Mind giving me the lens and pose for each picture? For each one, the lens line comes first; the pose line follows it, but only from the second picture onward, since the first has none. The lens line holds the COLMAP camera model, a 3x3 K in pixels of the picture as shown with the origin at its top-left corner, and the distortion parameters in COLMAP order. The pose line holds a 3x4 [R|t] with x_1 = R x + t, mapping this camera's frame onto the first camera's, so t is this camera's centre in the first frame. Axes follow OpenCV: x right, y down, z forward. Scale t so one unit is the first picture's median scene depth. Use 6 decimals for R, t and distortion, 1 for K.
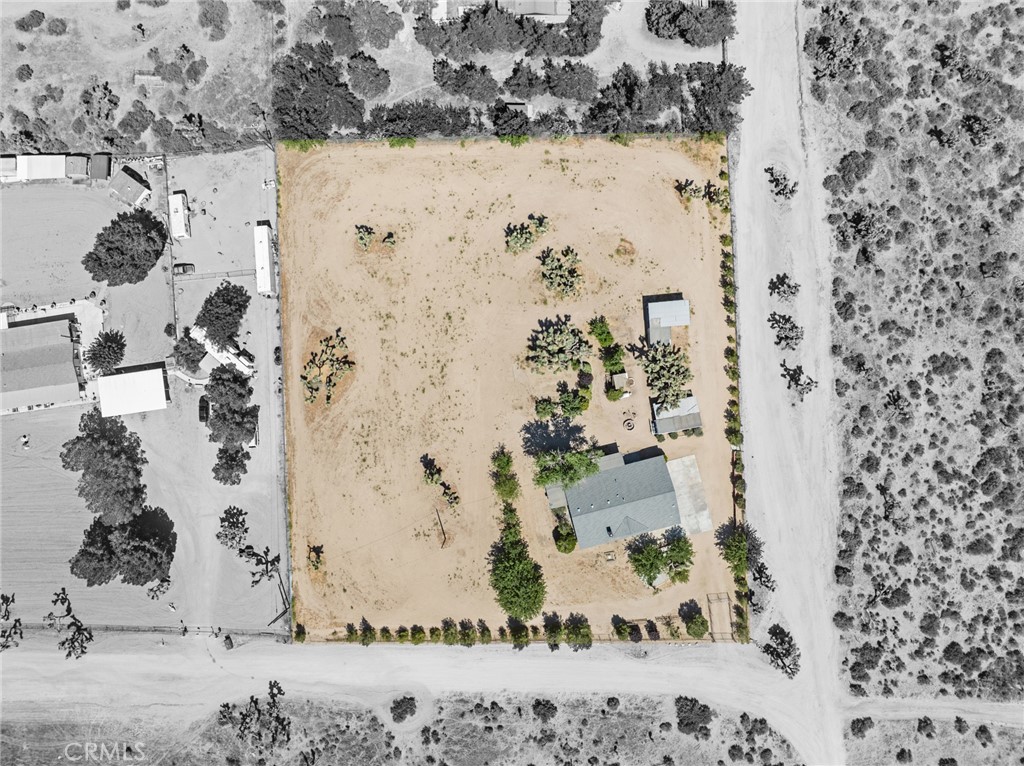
lens RADIAL K [[717.8, 0, 512.0], [0, 717.8, 383.0], [0, 0, 1]] dist [-0.036089, 0.005230]
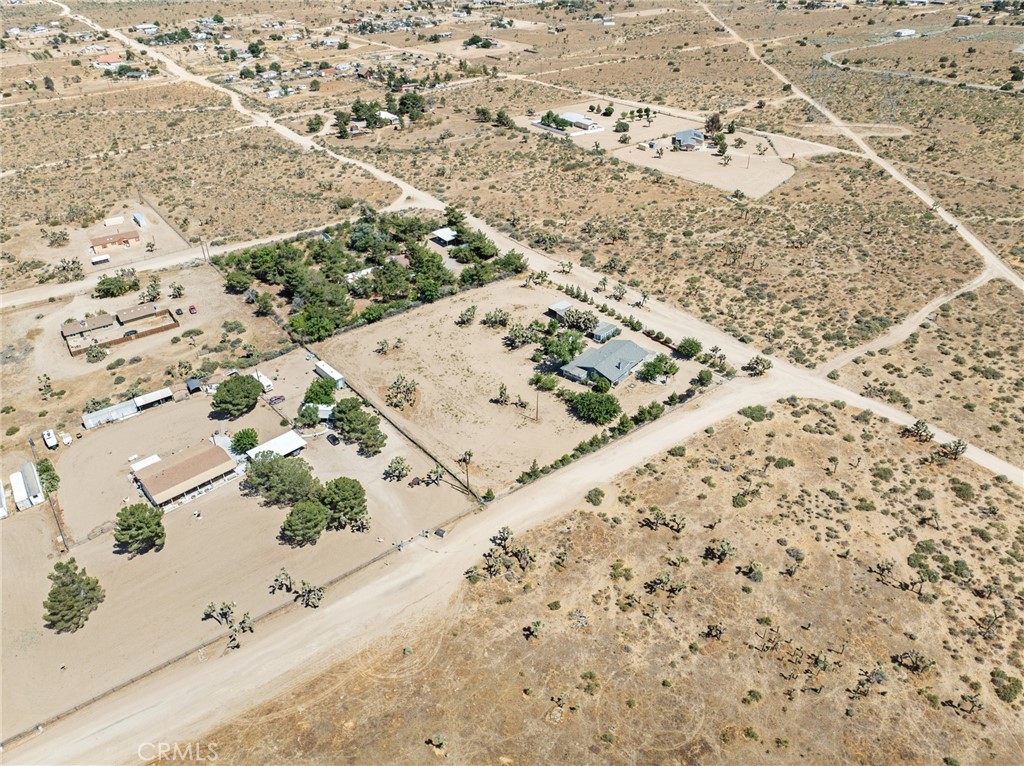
lens RADIAL K [[717.8, 0, 512.0], [0, 717.8, 383.0], [0, 0, 1]] dist [-0.036089, 0.005230]
pose [[0.812691, -0.325769, 0.483123, -0.777837], [0.582652, 0.464403, -0.666968, 1.080349], [-0.007086, 0.823531, 0.567226, 0.156956]]
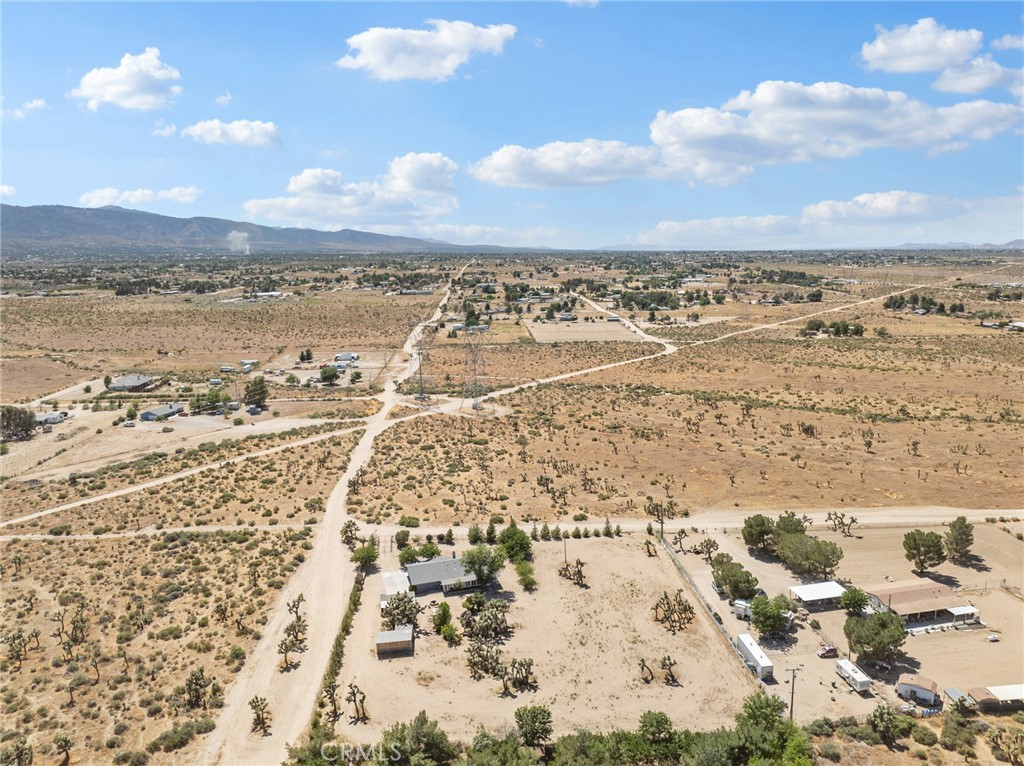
lens RADIAL K [[756.1, 0, 512.0], [0, 756.1, 383.0], [0, 0, 1]] dist [-0.032037, -0.002707]
pose [[-0.998868, 0.040969, -0.024191, 0.038538], [-0.030098, -0.150325, 0.988178, -1.247712], [0.036848, 0.987787, 0.151388, 0.402251]]
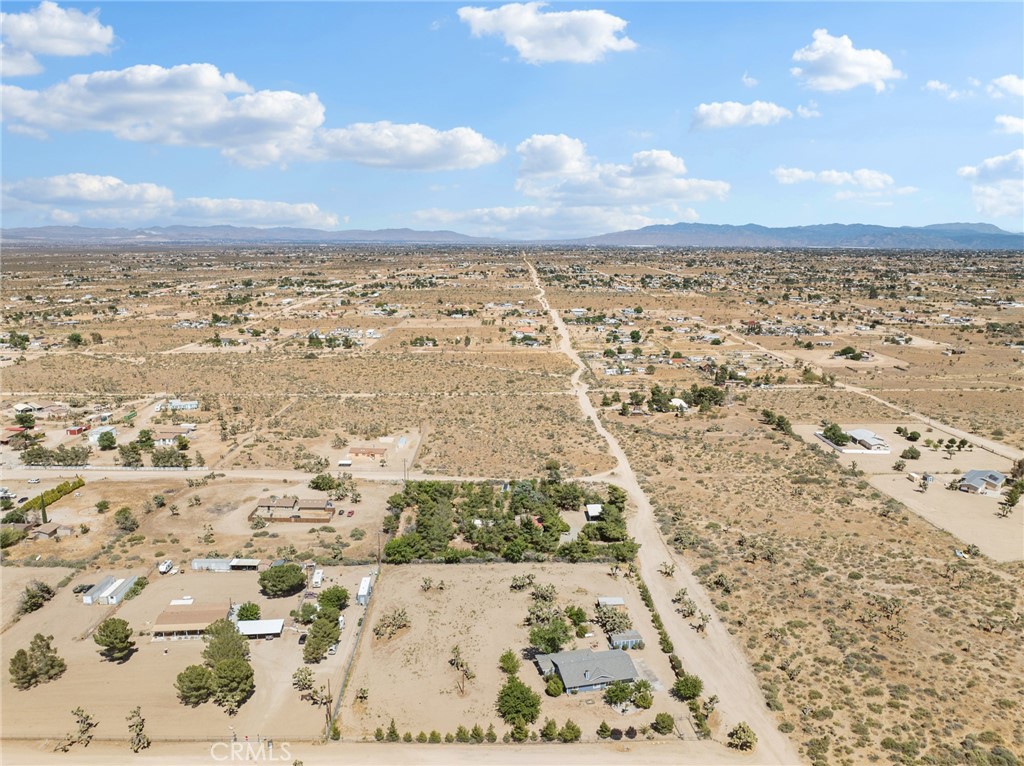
lens RADIAL K [[733.6, 0, 515.3], [0, 733.6, 384.7], [0, 0, 1]] dist [-0.043366, 0.001076]
pose [[0.999896, 0.013396, 0.005322, -0.012291], [0.002179, 0.224480, -0.974476, 1.385328], [-0.014249, 0.974387, 0.224427, 0.152879]]
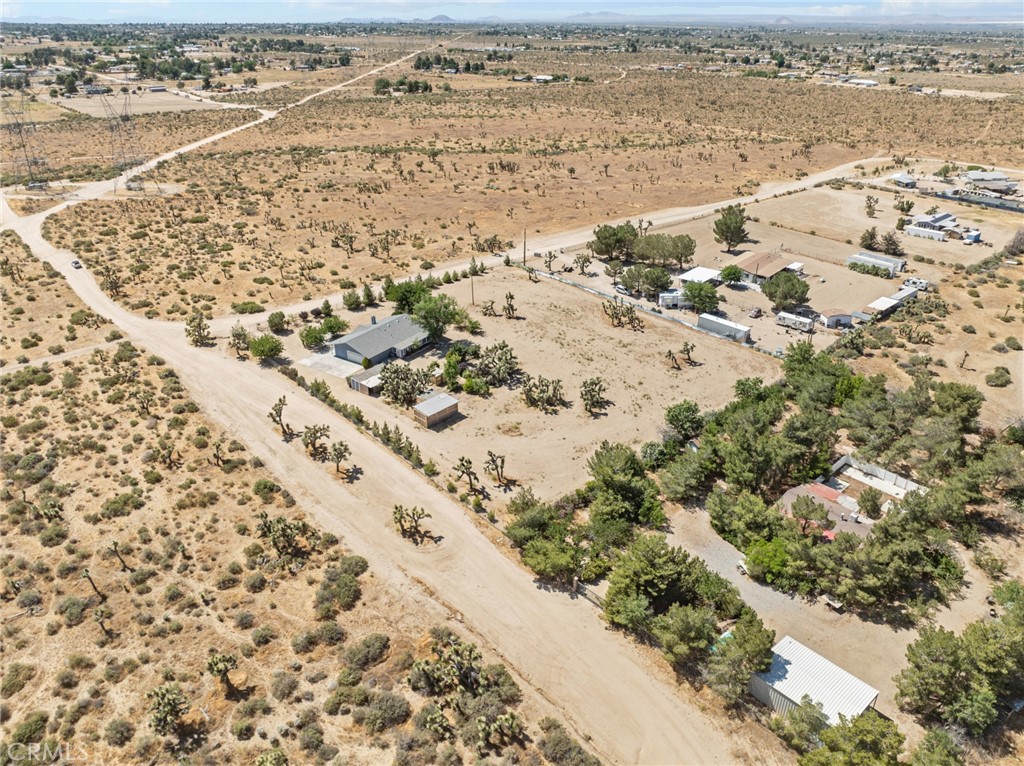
lens RADIAL K [[733.6, 0, 515.3], [0, 733.6, 384.7], [0, 0, 1]] dist [-0.043366, 0.001076]
pose [[-0.753163, 0.307301, -0.581645, 0.712134], [-0.657454, -0.321594, 0.681419, -0.843996], [0.022347, 0.895624, 0.444249, 0.517080]]
